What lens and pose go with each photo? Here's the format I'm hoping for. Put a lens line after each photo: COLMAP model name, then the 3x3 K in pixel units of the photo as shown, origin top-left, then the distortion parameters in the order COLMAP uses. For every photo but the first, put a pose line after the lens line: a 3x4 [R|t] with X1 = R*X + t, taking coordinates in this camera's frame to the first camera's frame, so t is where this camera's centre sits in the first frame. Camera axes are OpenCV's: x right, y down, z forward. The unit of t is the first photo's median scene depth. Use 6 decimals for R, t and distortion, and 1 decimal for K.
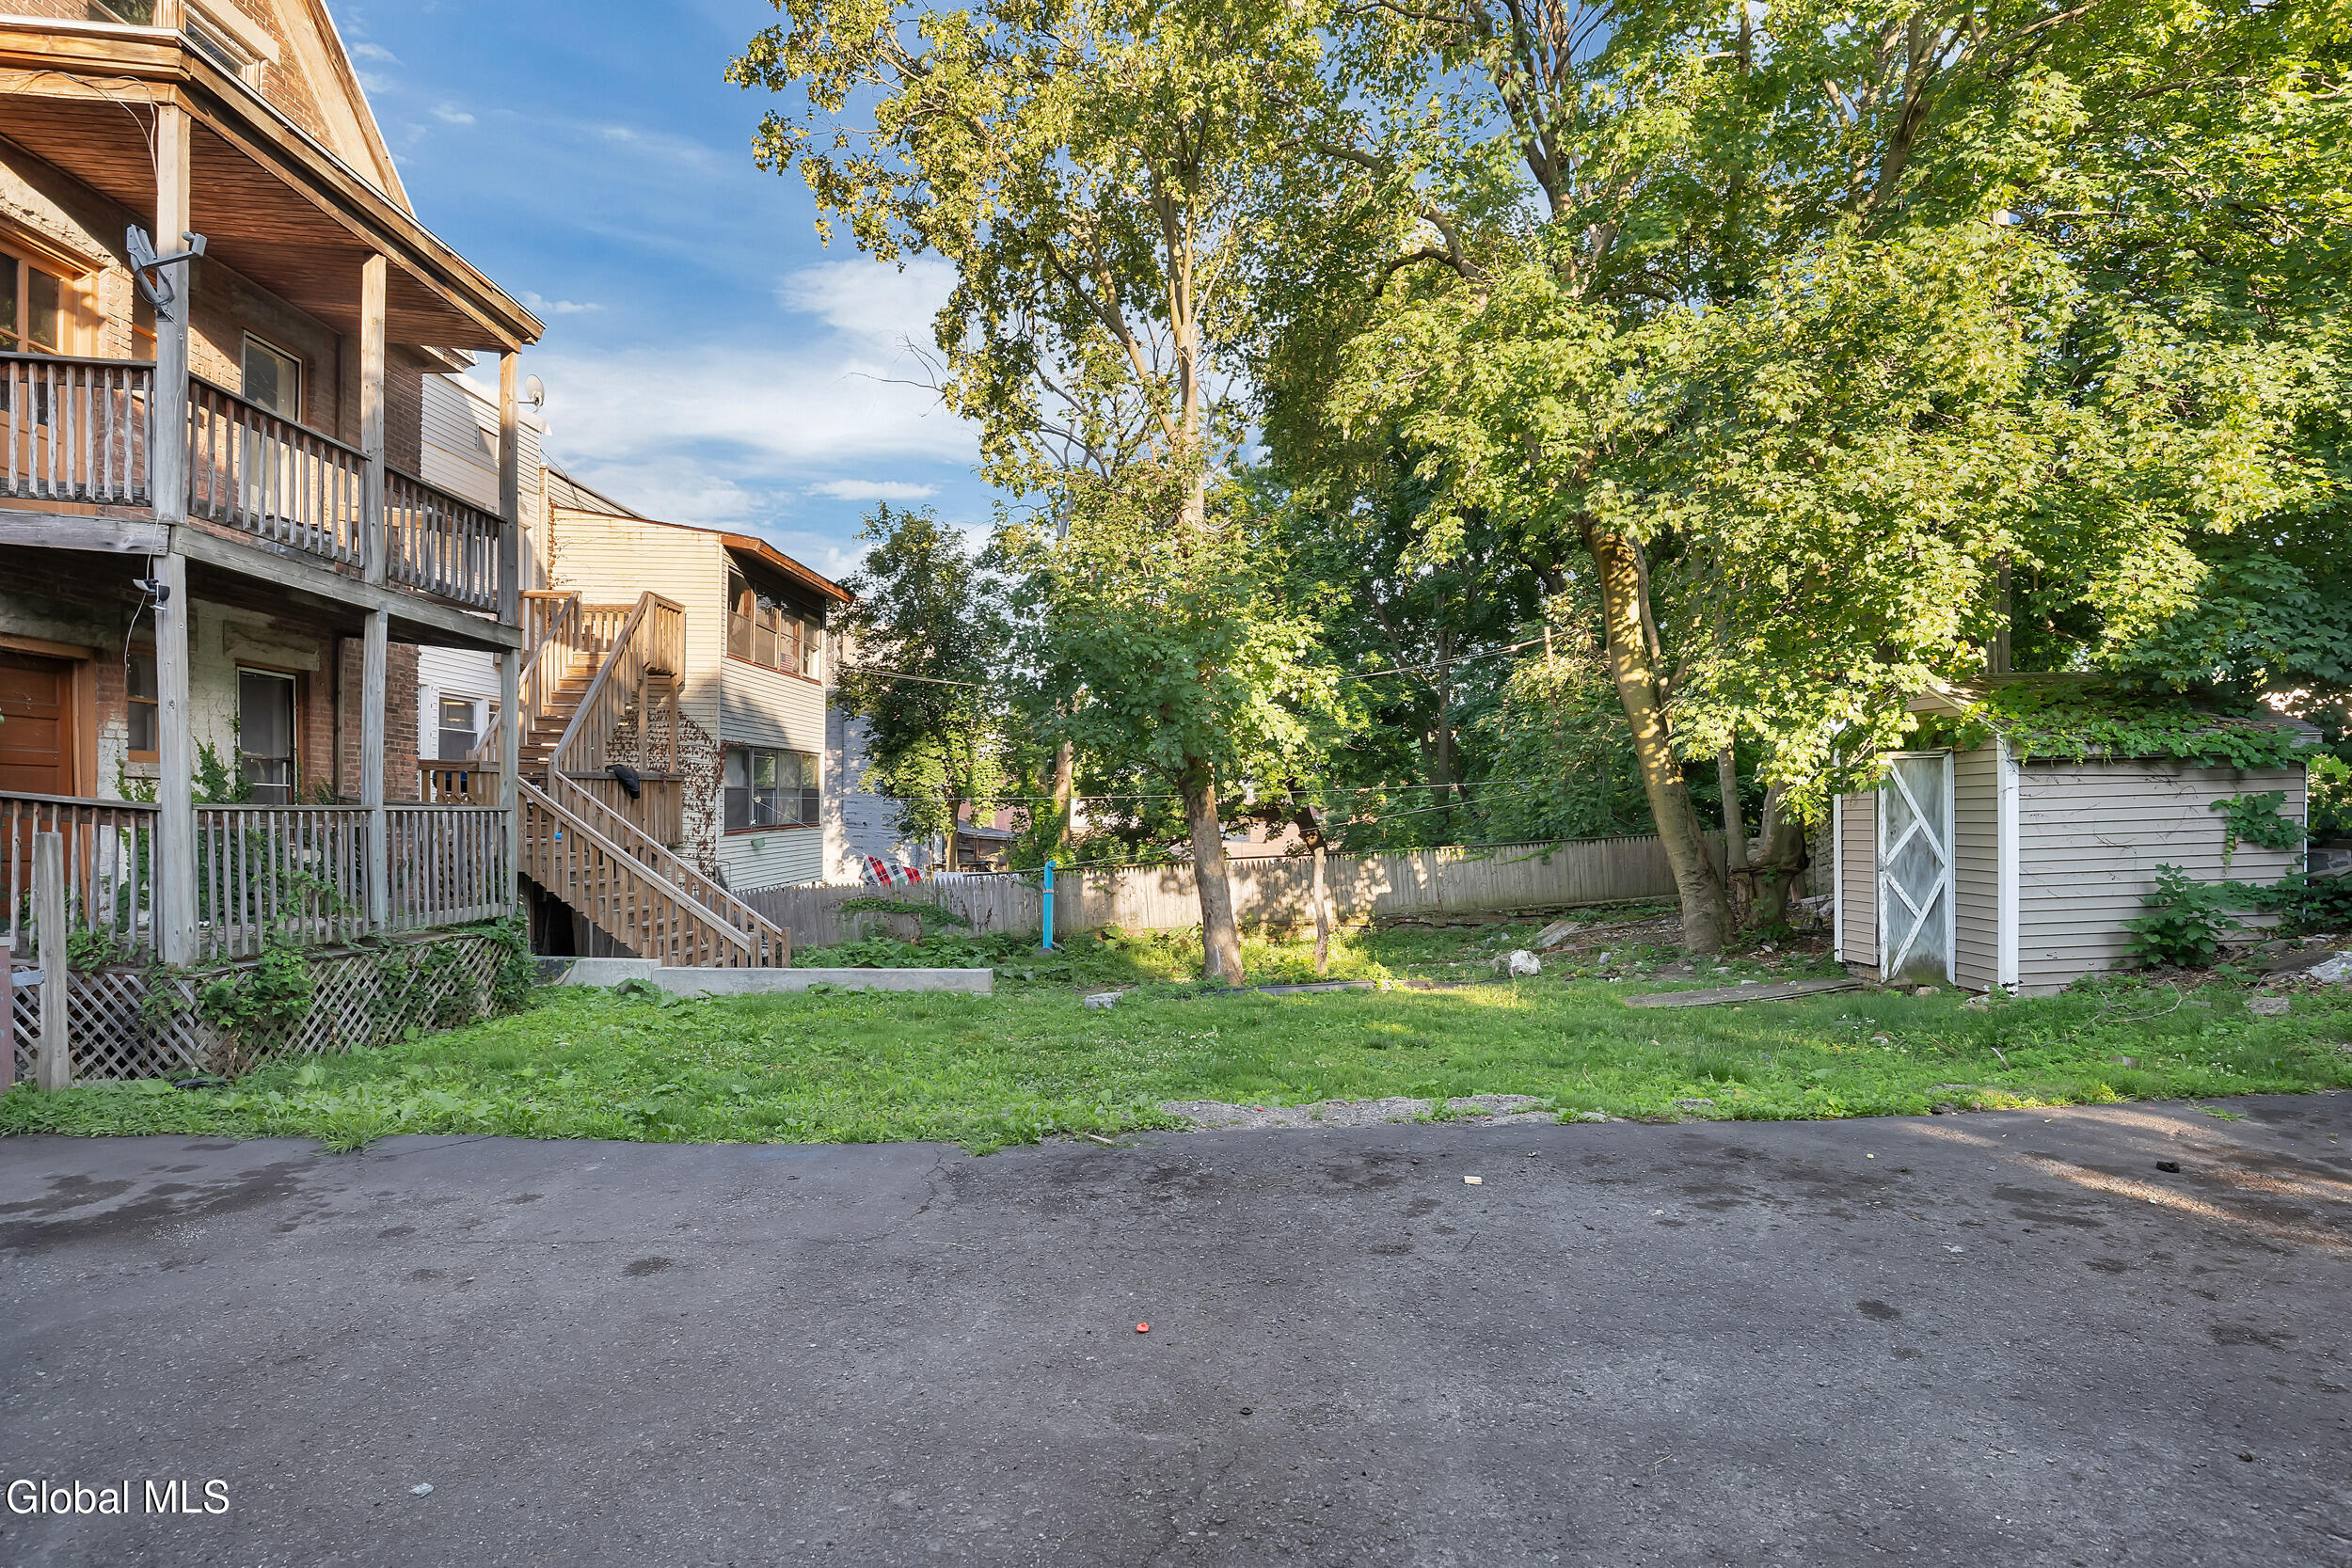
lens RADIAL K [[1140.3, 0, 1189.7], [0, 1140.3, 793.3], [0, 0, 1]] dist [-0.021868, 0.000519]
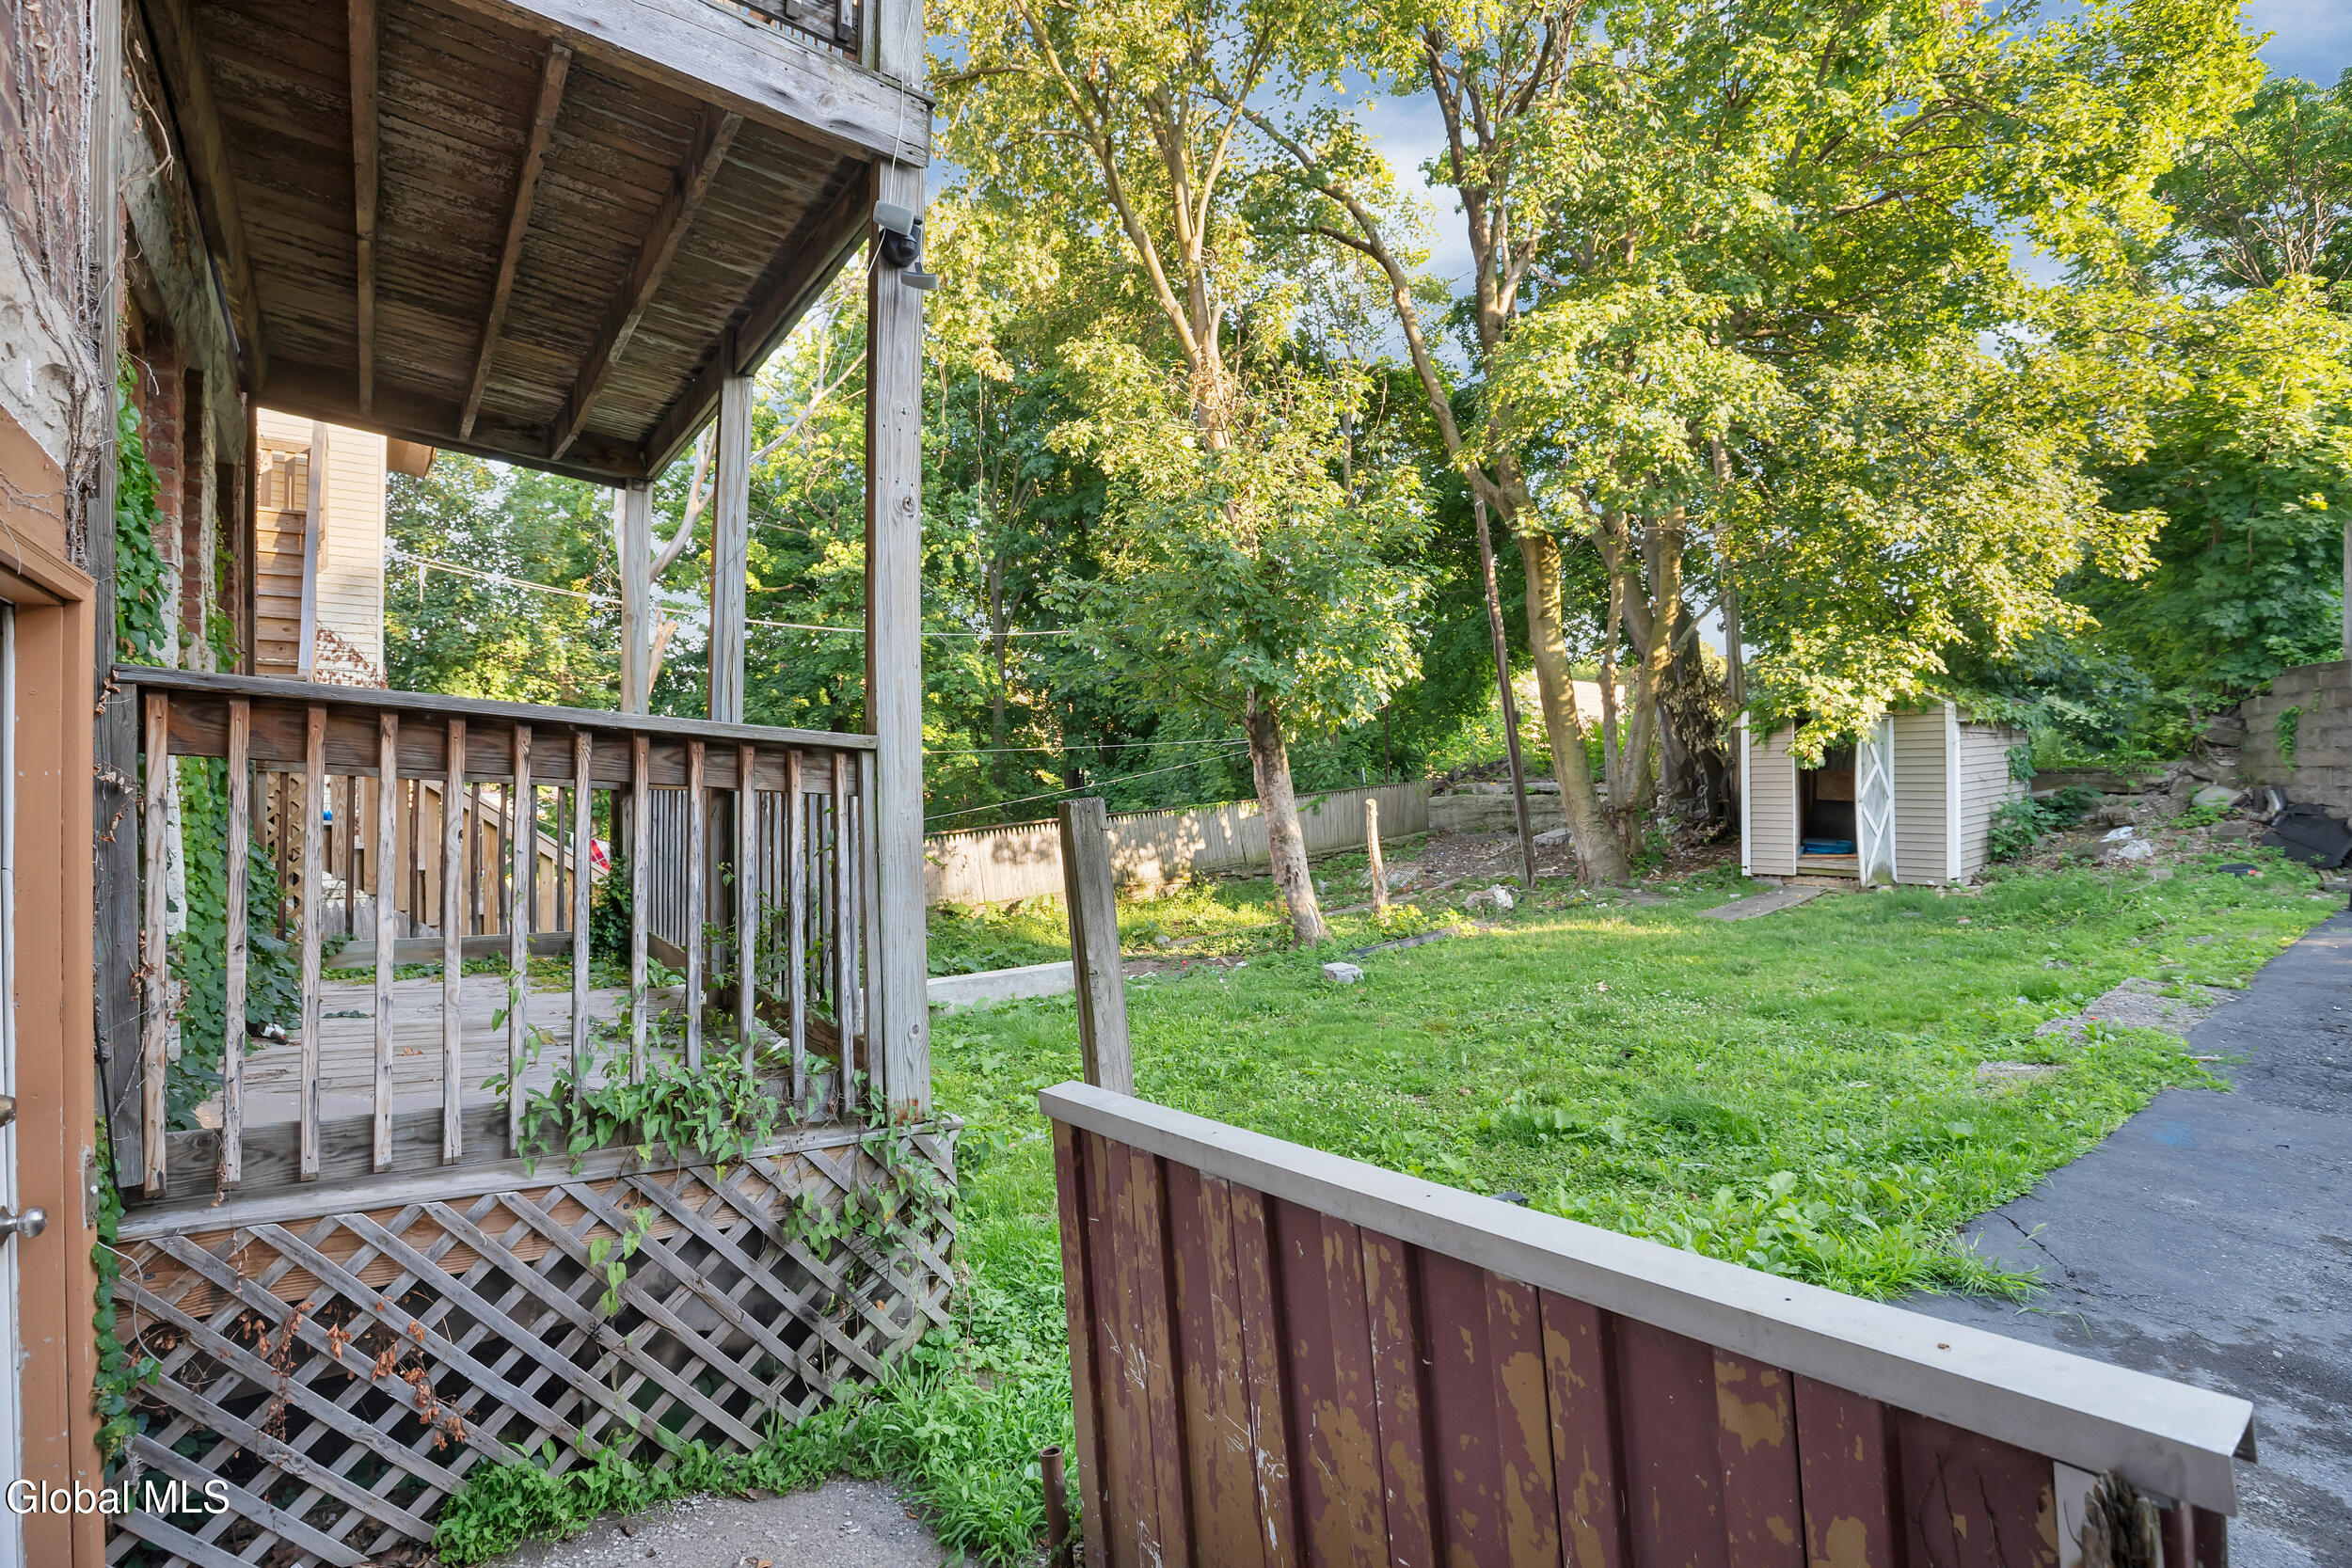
lens RADIAL K [[1104.1, 0, 1212.7], [0, 1104.1, 769.3], [0, 0, 1]] dist [-0.019875, 0.000173]
pose [[0.790546, -0.009023, 0.612337, -0.585342], [0.002872, 0.999935, 0.011027, 0.008783], [-0.612397, -0.006959, 0.790520, 0.318459]]
